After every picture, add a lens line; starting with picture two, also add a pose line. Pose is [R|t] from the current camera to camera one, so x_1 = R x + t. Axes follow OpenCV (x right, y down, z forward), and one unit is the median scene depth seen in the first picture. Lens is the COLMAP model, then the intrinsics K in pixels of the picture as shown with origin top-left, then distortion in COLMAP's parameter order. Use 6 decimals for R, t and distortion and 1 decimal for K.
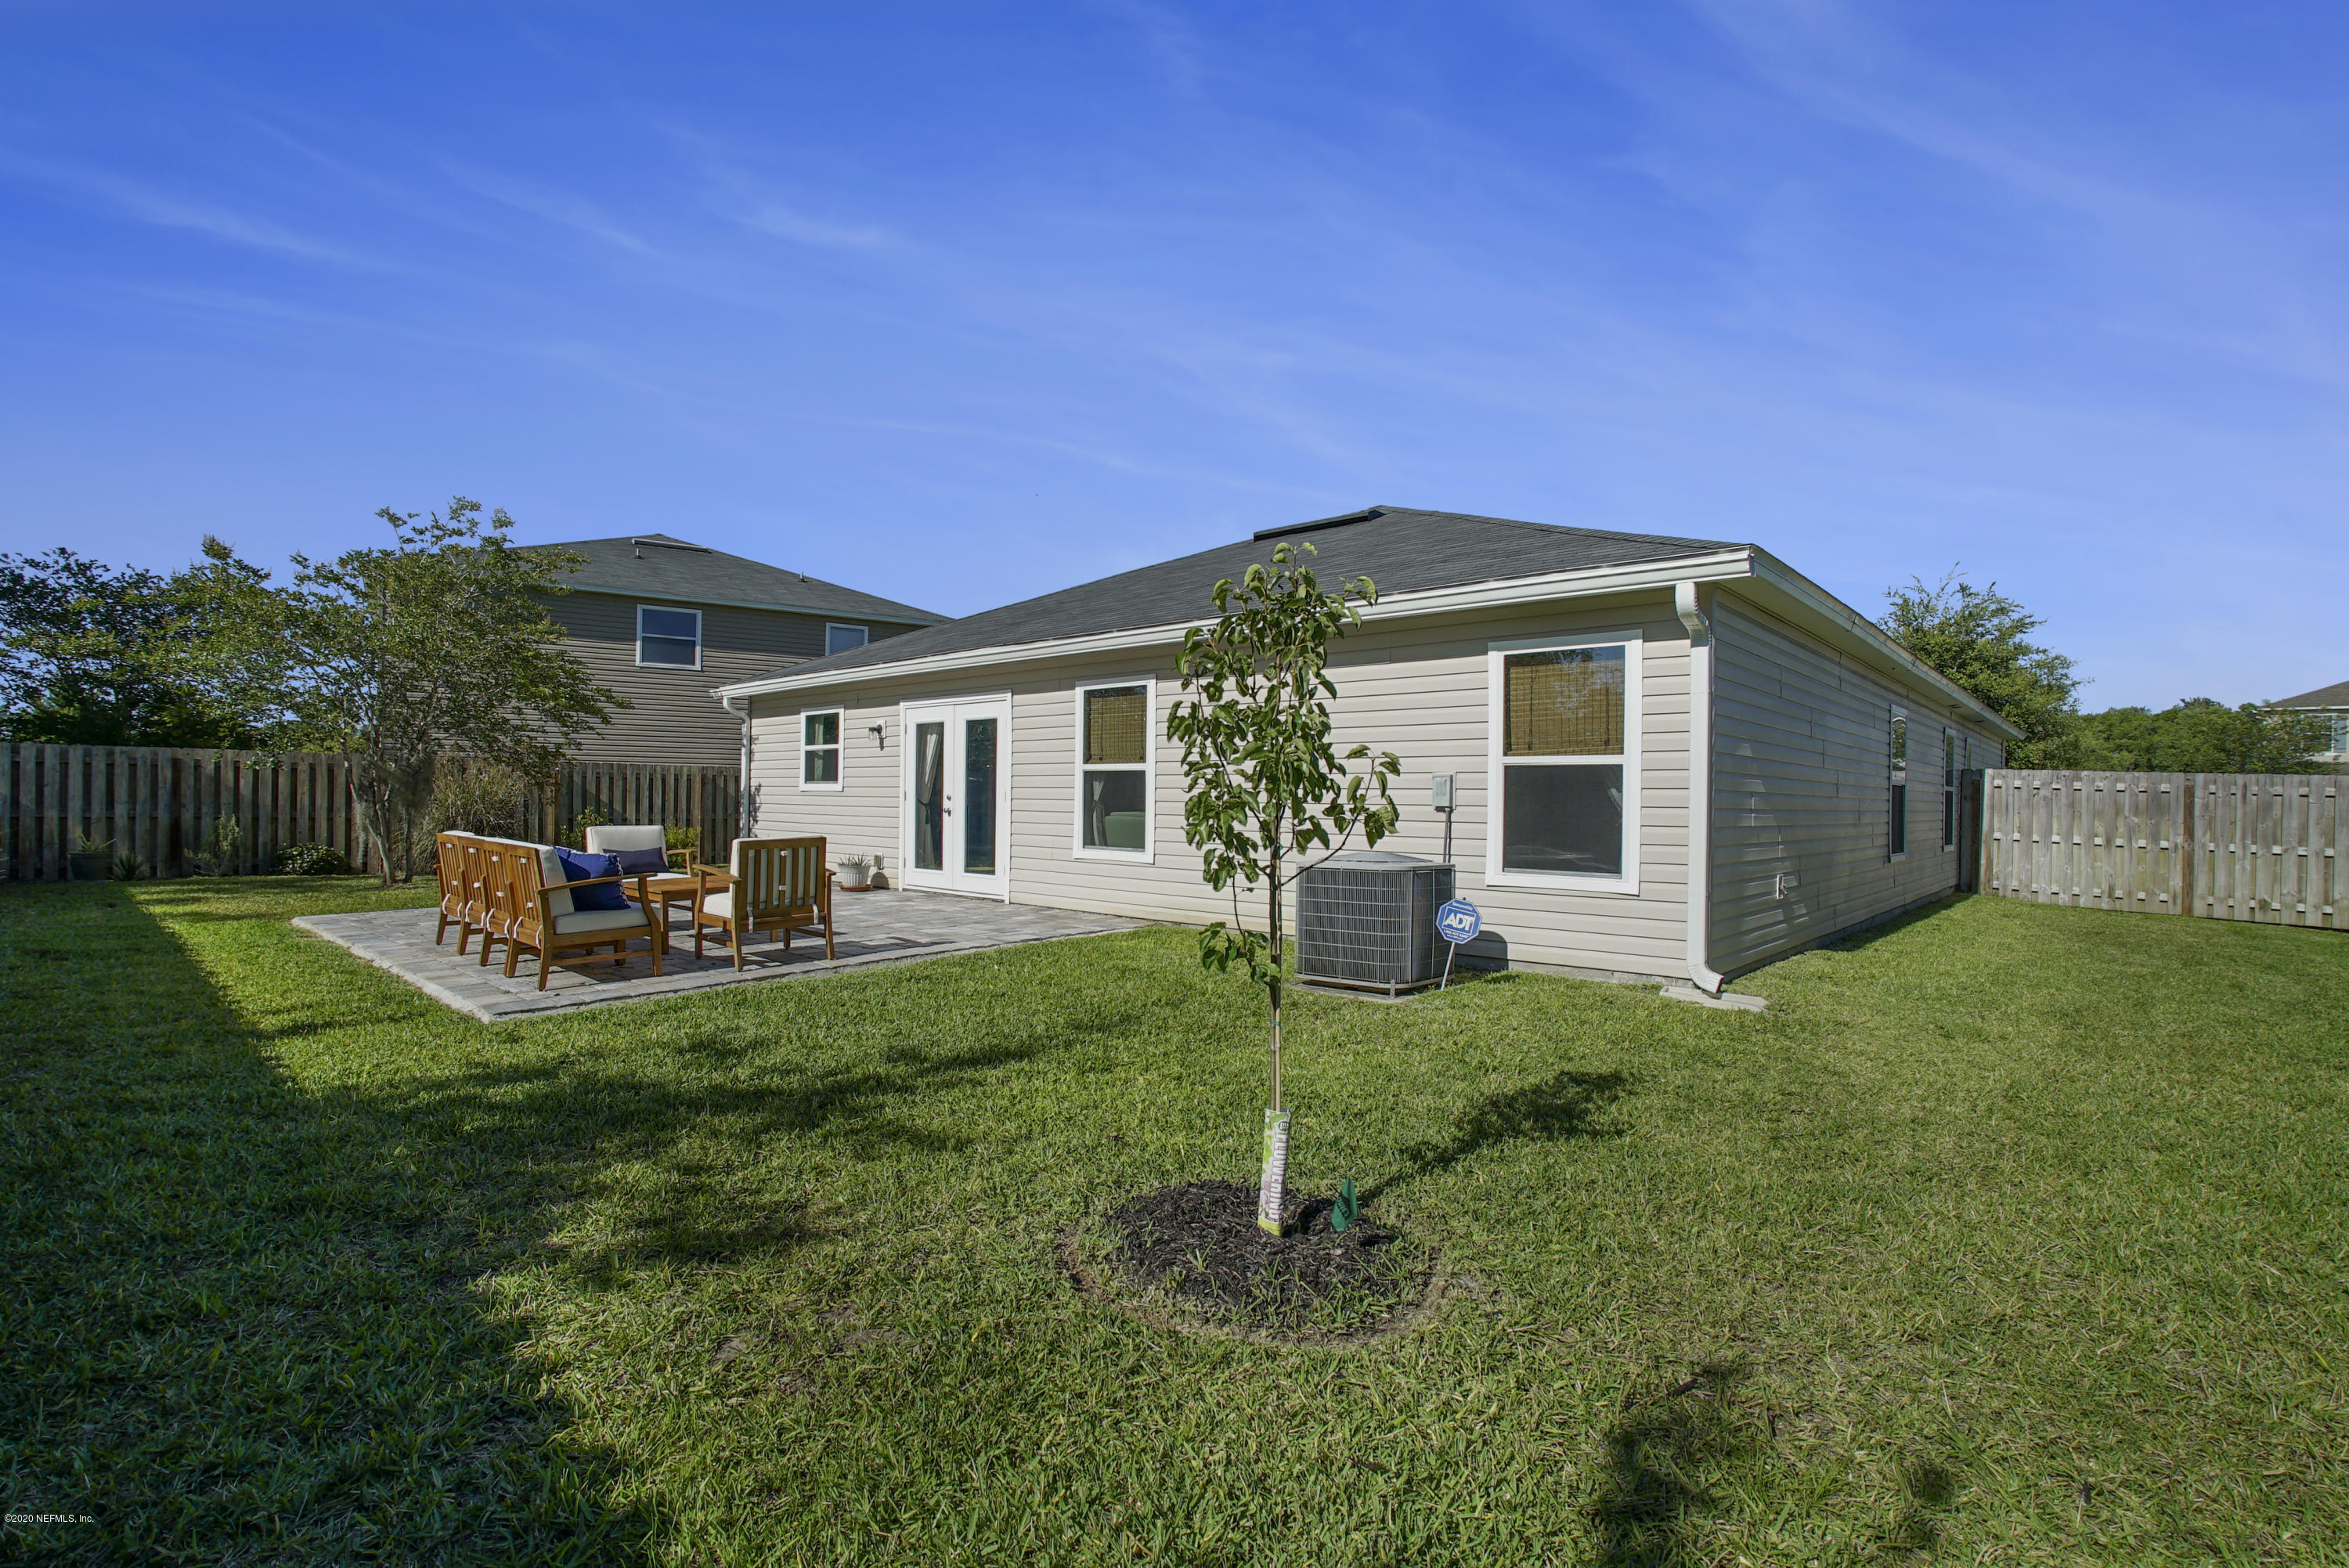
lens RADIAL K [[1102.9, 0, 1199.7], [0, 1102.9, 792.0], [0, 0, 1]] dist [-0.055301, 0.021782]
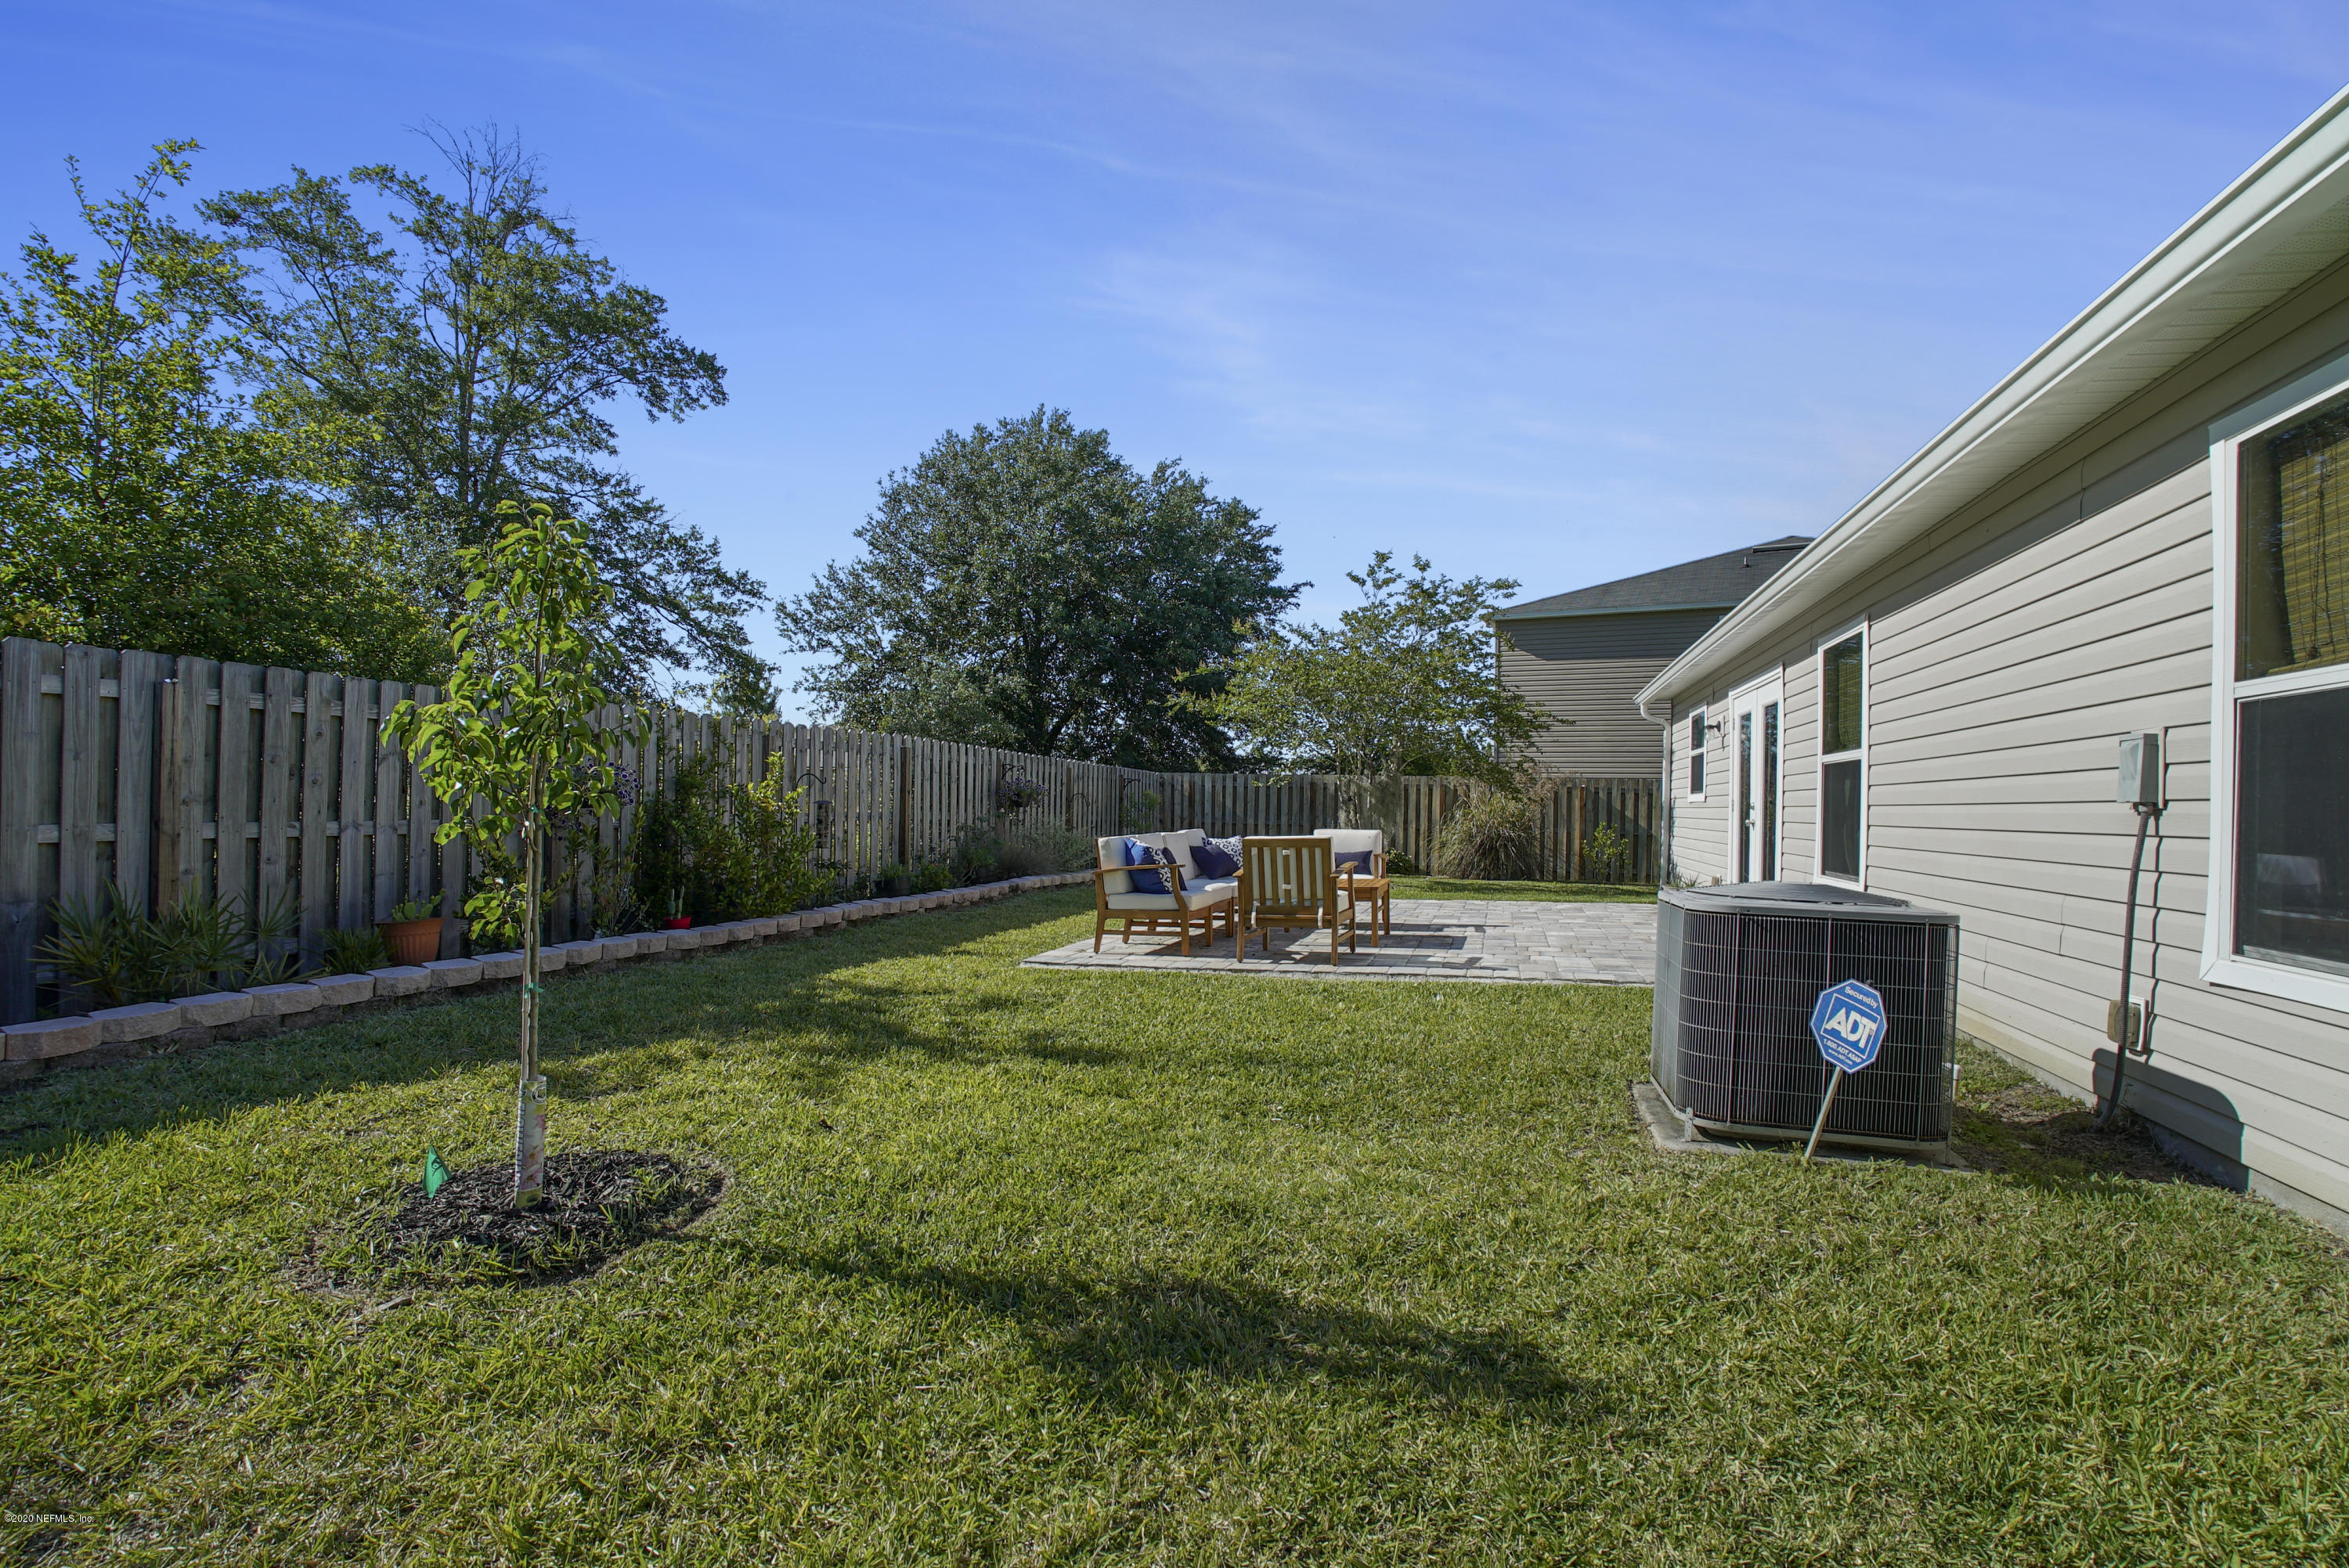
lens RADIAL K [[1102.9, 0, 1122.8], [0, 1102.9, 801.2], [0, 0, 1]] dist [-0.055301, 0.021782]
pose [[0.408646, -0.007651, -0.912661, 0.430058], [-0.006028, 0.999920, -0.011082, 0.018550], [0.912673, 0.010030, 0.408567, 0.397834]]
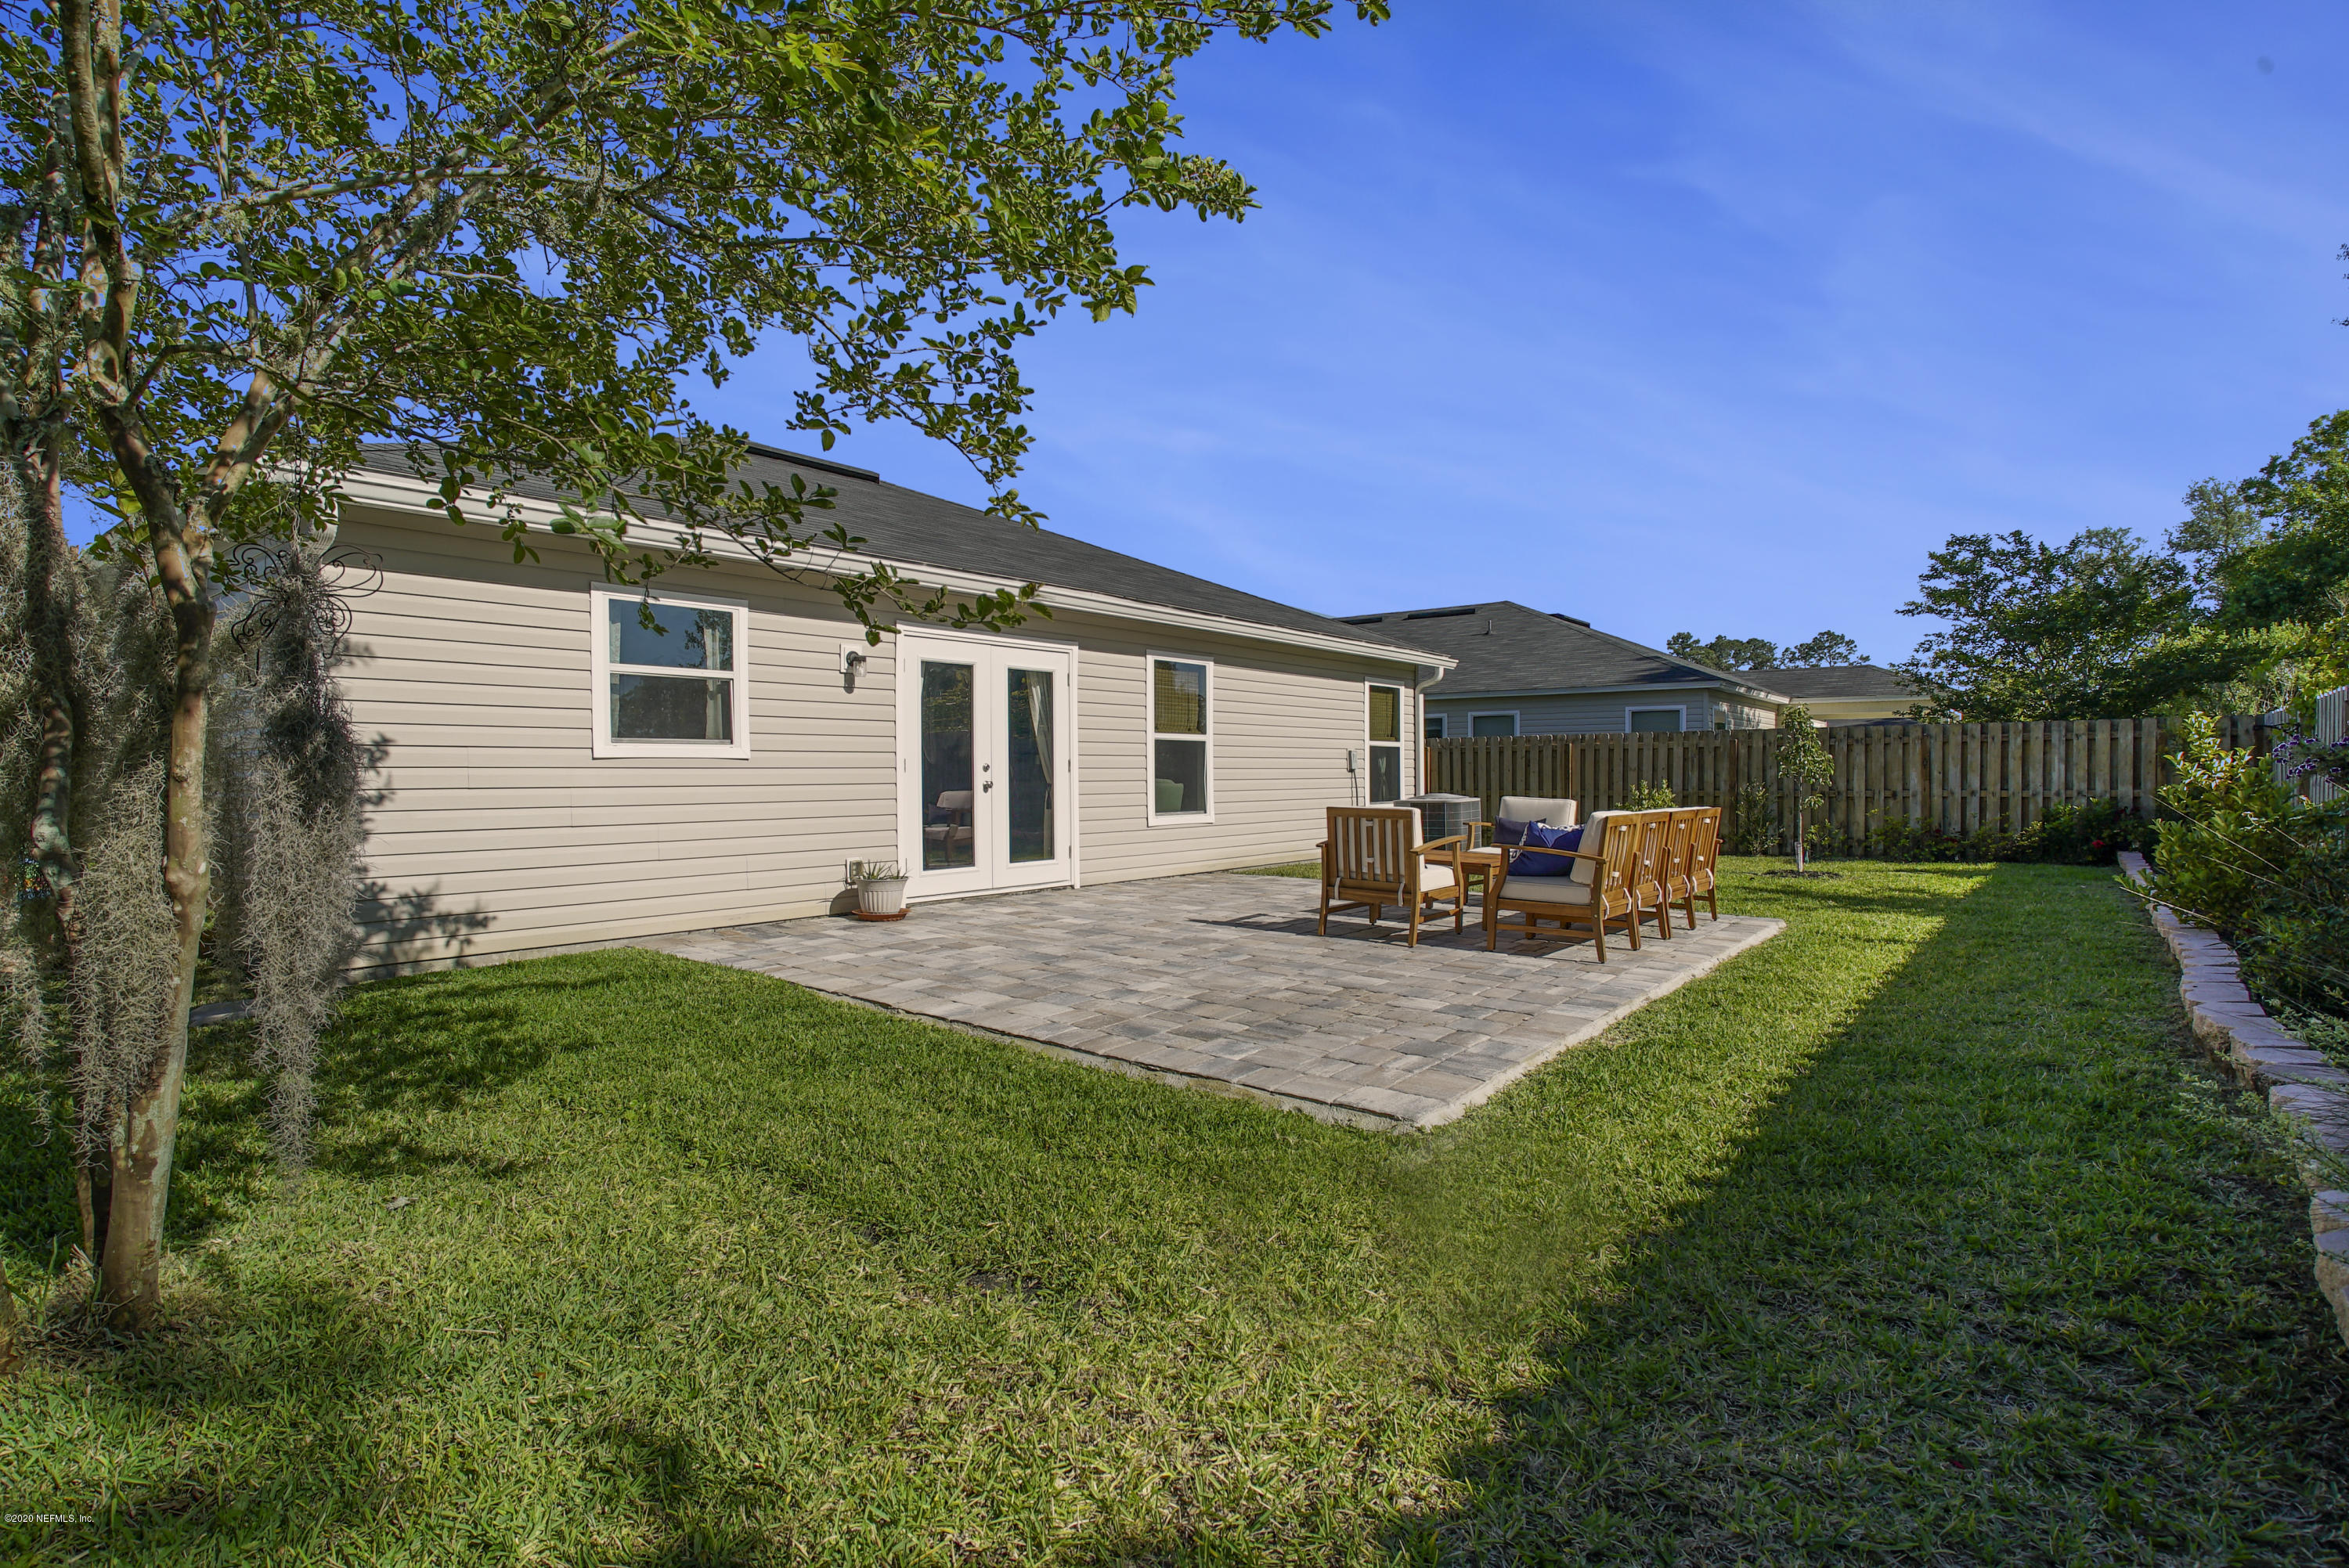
lens RADIAL K [[1173.6, 0, 1182.0], [0, 1173.6, 775.6], [0, 0, 1]] dist [-0.039253, 0.009660]
pose [[-0.086133, -0.020156, 0.996080, -1.188359], [-0.006208, 0.999787, 0.019694, -0.007233], [-0.996264, -0.004488, -0.086240, 1.073156]]
